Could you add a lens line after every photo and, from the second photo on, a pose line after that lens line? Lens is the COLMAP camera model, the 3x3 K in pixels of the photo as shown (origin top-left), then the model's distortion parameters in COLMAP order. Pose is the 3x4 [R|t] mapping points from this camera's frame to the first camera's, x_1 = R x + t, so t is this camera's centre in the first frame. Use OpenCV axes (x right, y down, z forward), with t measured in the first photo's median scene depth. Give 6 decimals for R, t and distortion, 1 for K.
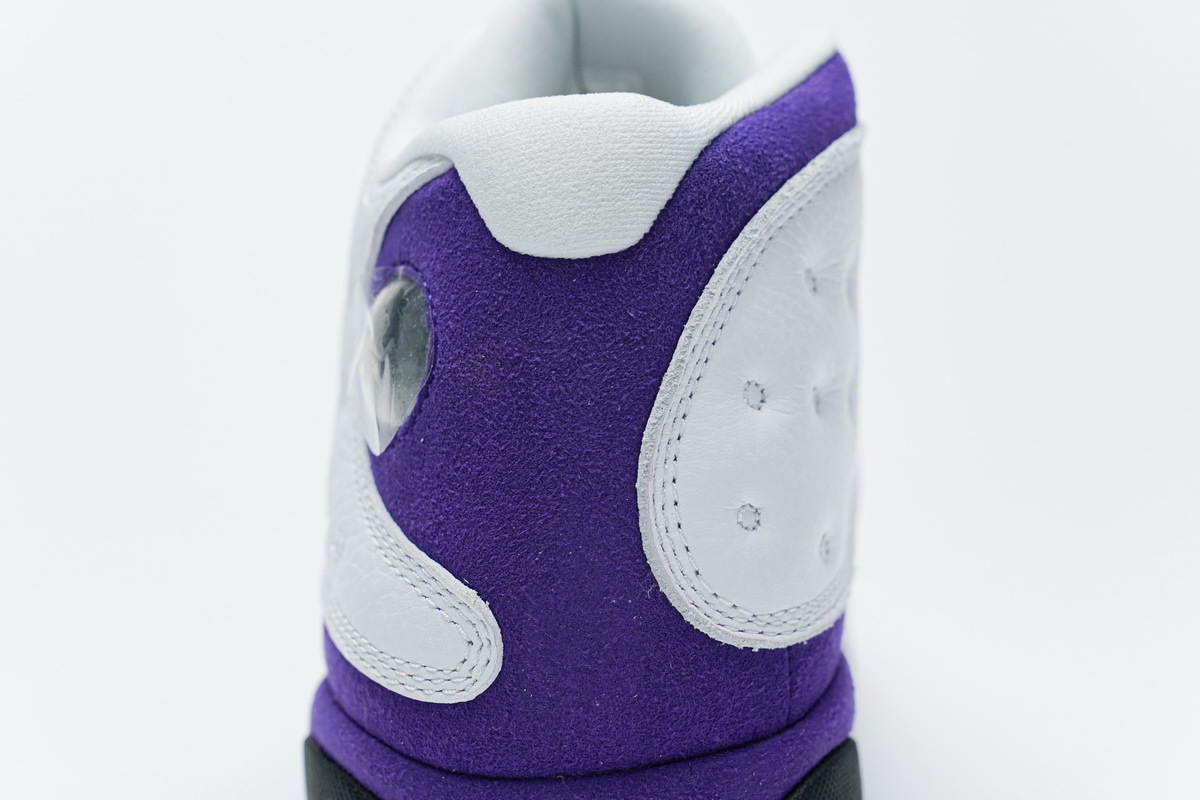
lens RADIAL K [[2349.9, 0, 603.3], [0, 2349.9, 406.9], [0, 0, 1]] dist [0.238845, 0.000000]
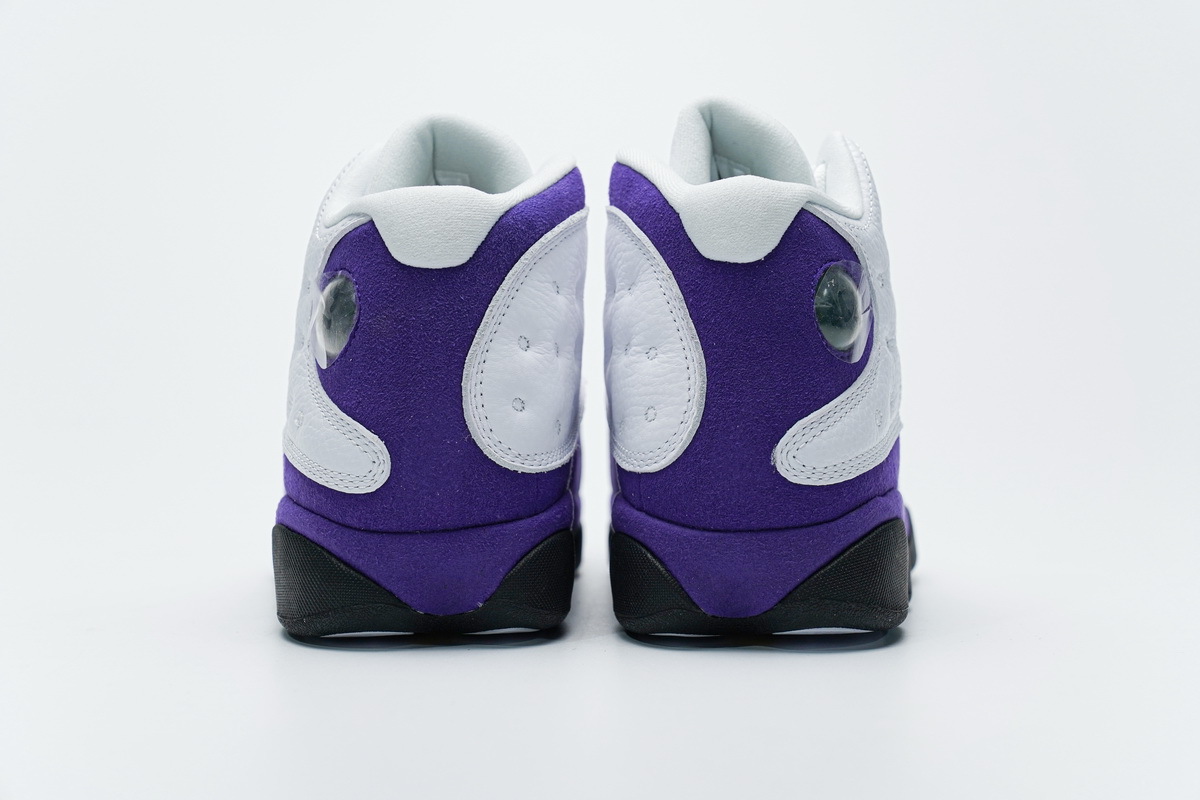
lens RADIAL K [[2412.3, 0, 601.6], [0, 2412.3, 396.0], [0, 0, 1]] dist [0.078899, 0.000000]
pose [[0.995694, 0.035016, 0.085832, -0.041597], [-0.031849, 0.998771, -0.037988, 0.113699], [-0.087057, 0.035091, 0.995585, -1.000751]]
